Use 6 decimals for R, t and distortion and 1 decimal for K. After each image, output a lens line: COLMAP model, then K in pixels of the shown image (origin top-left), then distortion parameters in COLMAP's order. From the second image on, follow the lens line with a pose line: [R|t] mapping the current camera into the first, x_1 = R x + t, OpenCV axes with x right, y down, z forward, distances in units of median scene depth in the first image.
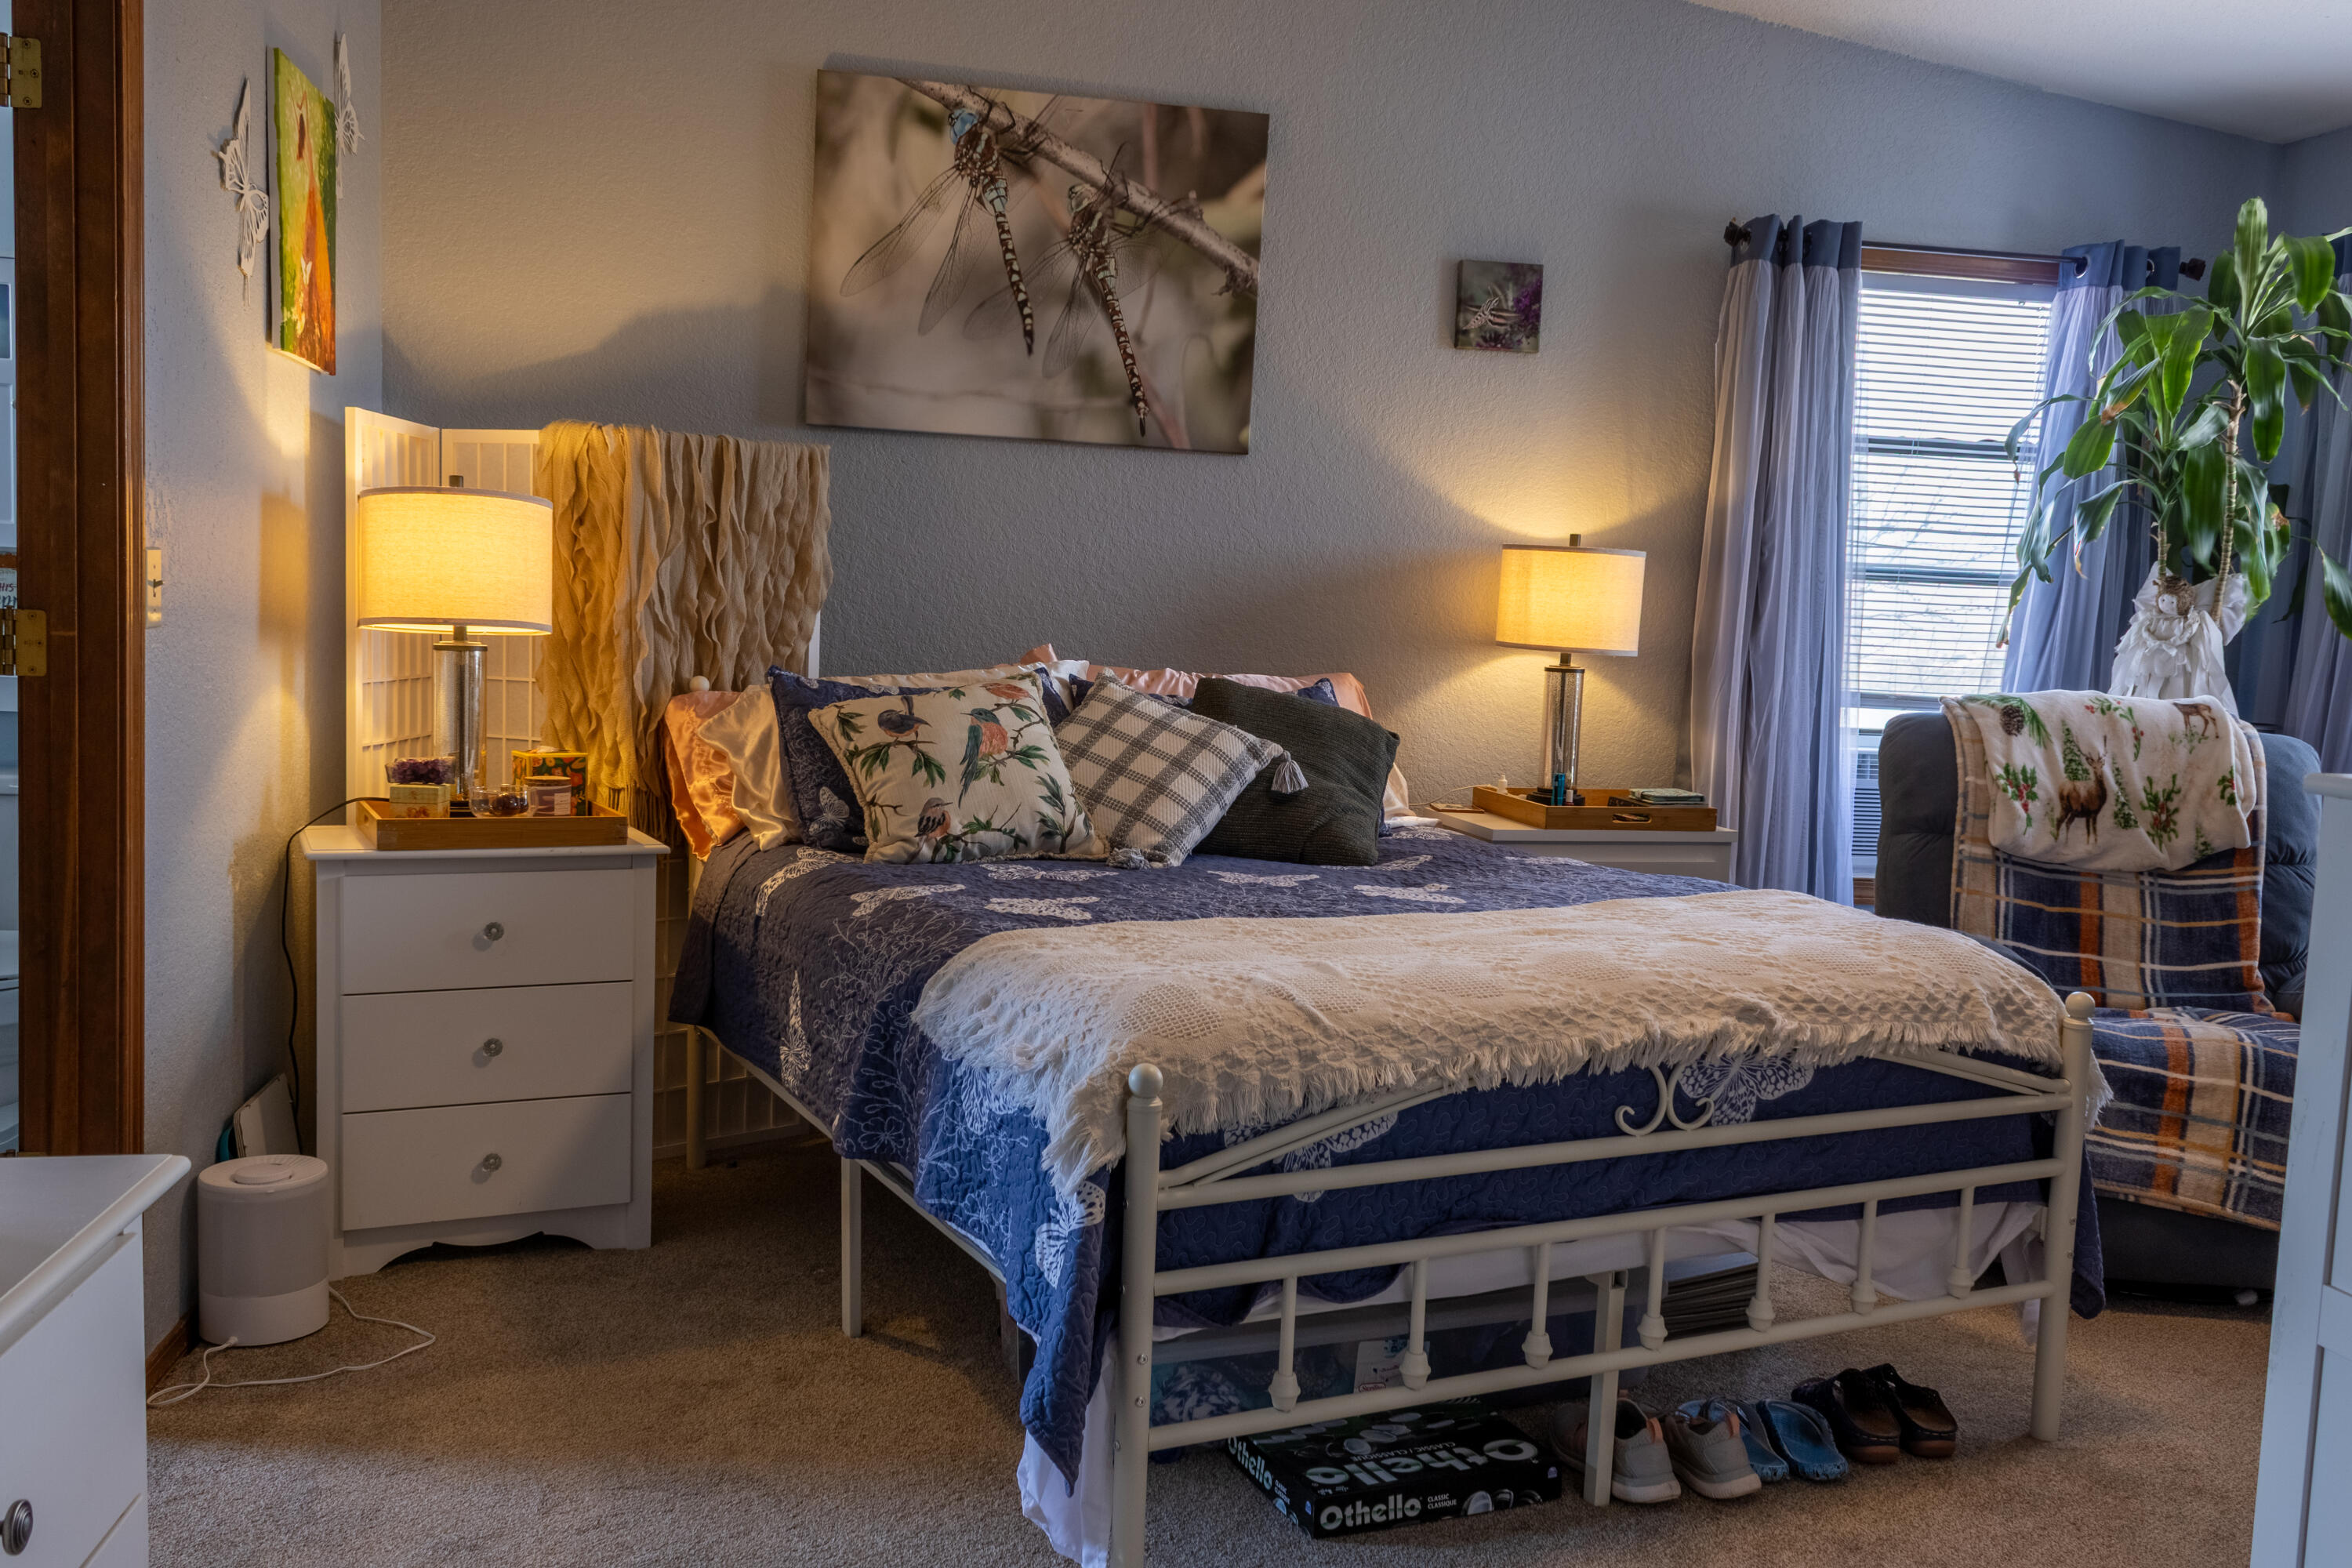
lens RADIAL K [[1946.0, 0, 1187.5], [0, 1946.0, 781.1], [0, 0, 1]] dist [0.052045, -0.049777]
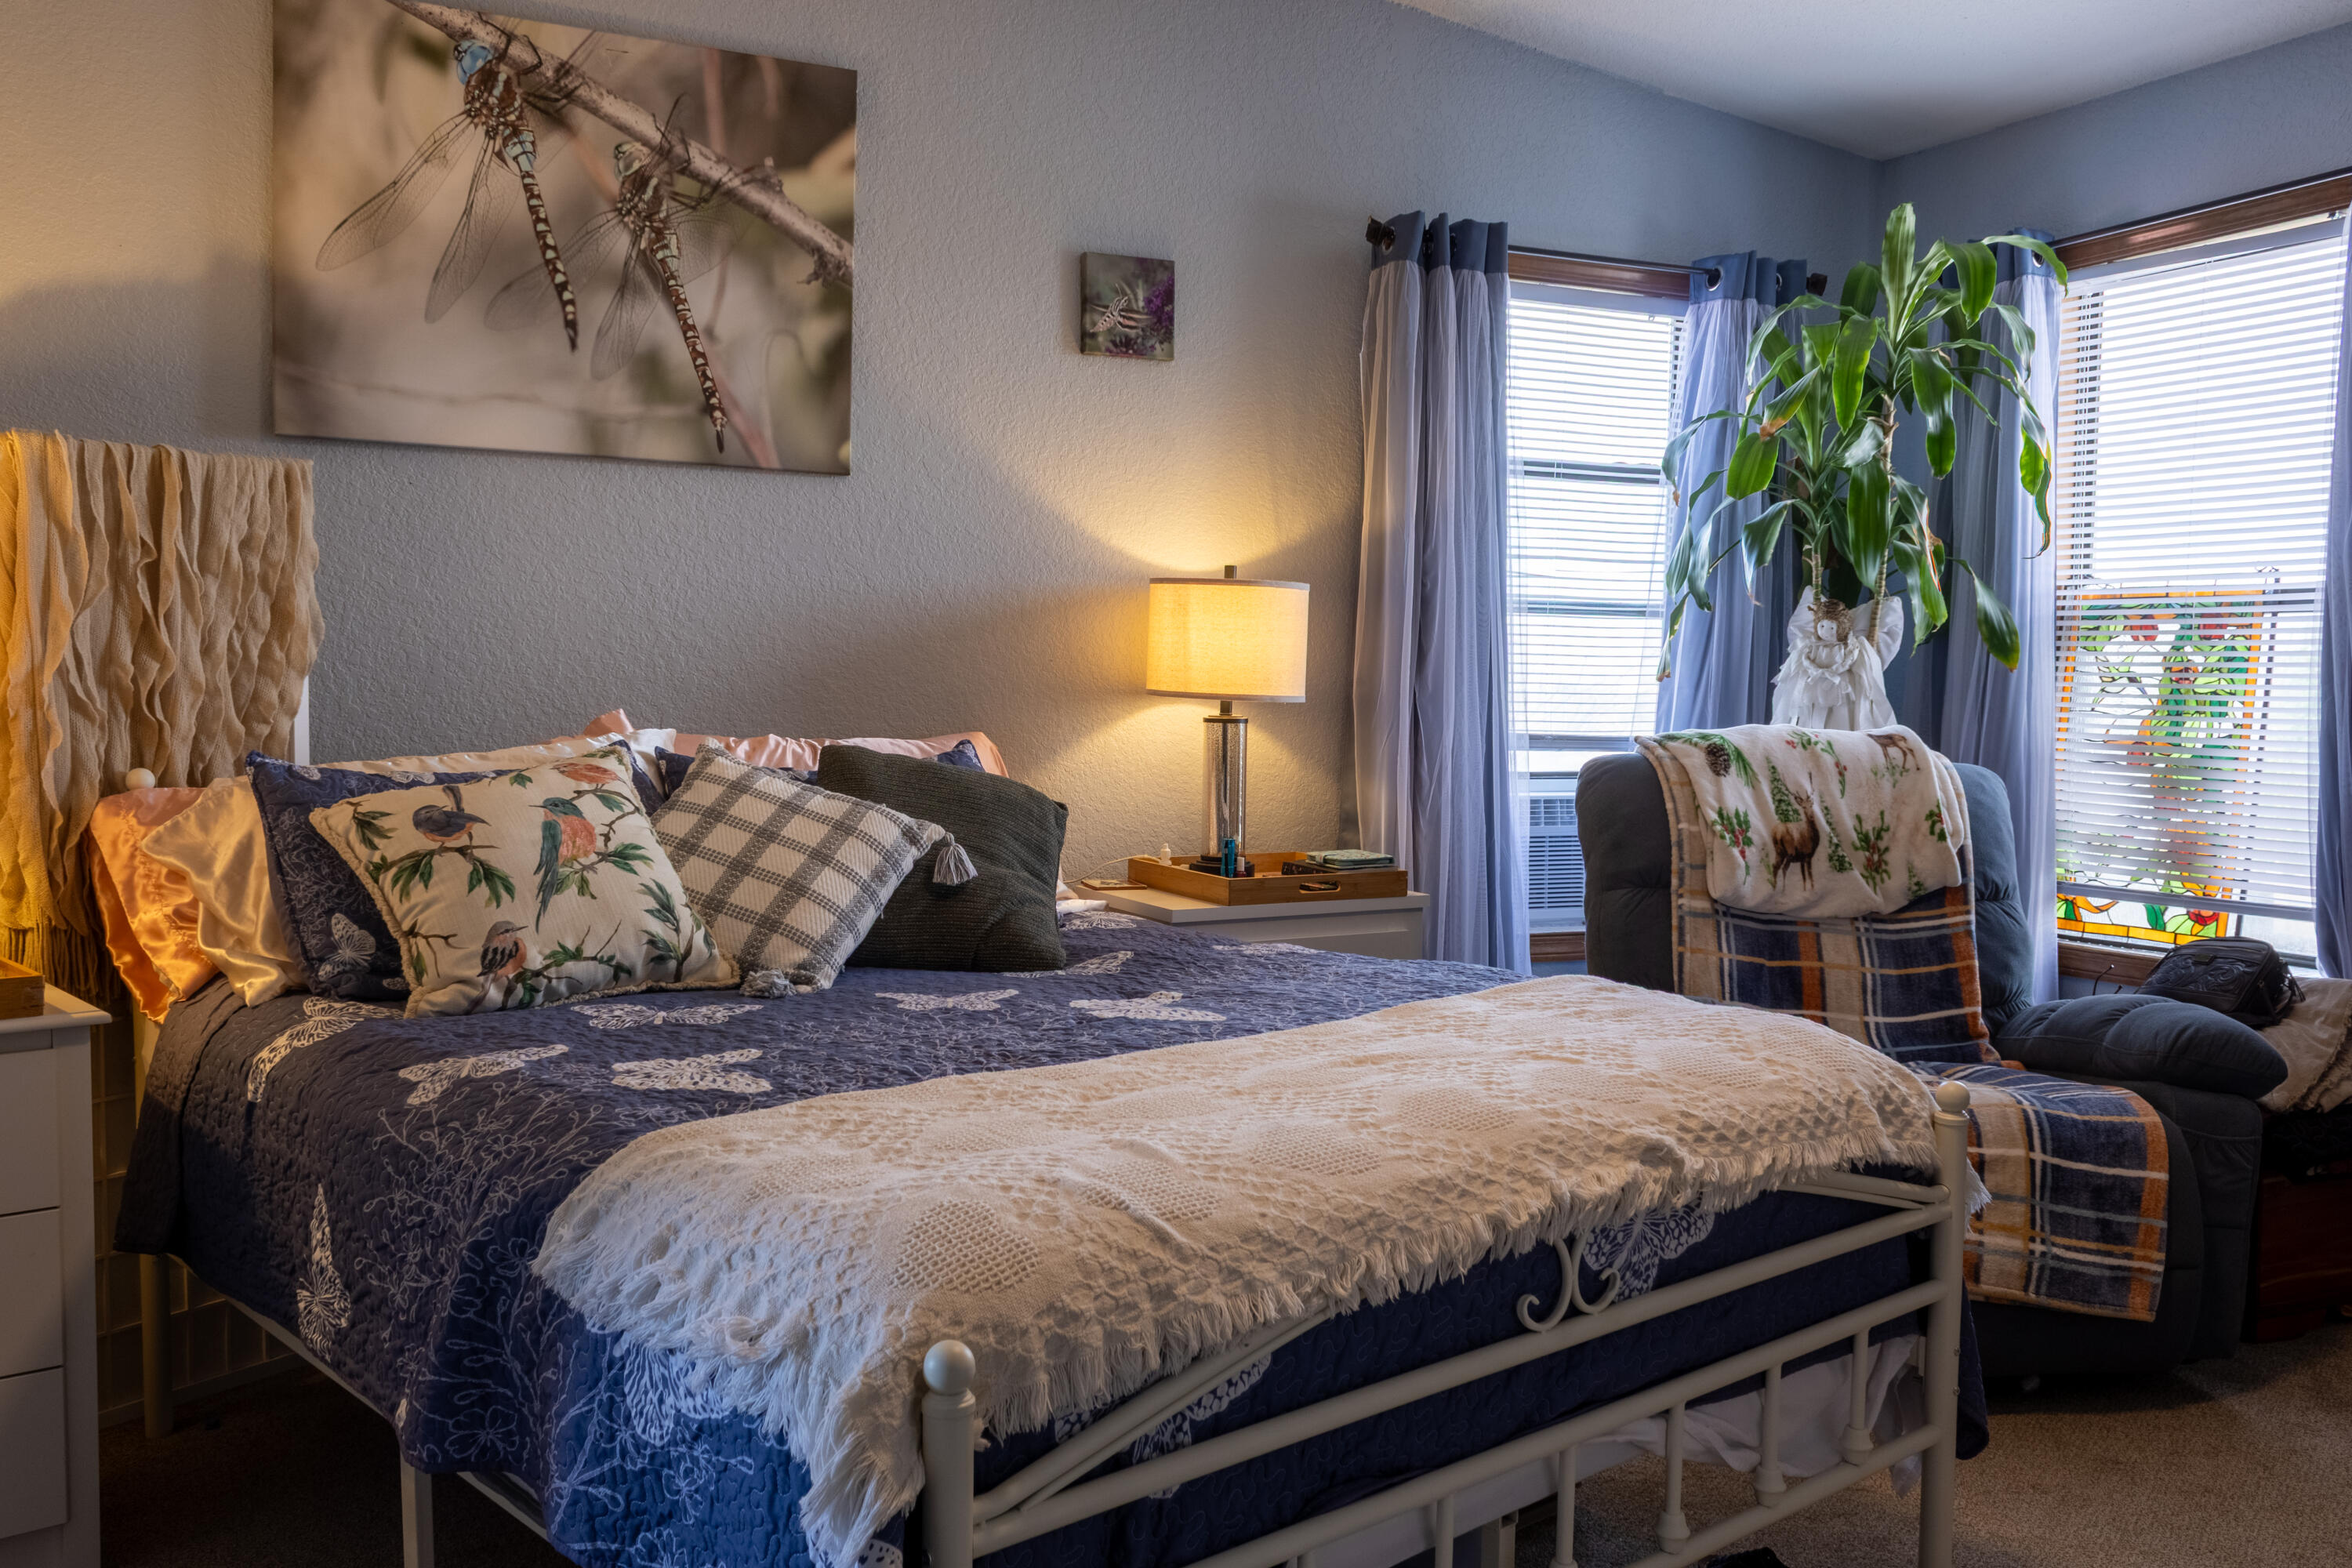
lens RADIAL K [[1946.0, 0, 1155.7], [0, 1946.0, 789.4], [0, 0, 1]] dist [0.052045, -0.049777]
pose [[0.968679, -0.042529, 0.244648, -0.059172], [0.047669, 0.998749, -0.015125, -0.016121], [-0.243699, 0.026314, 0.969494, 0.182463]]
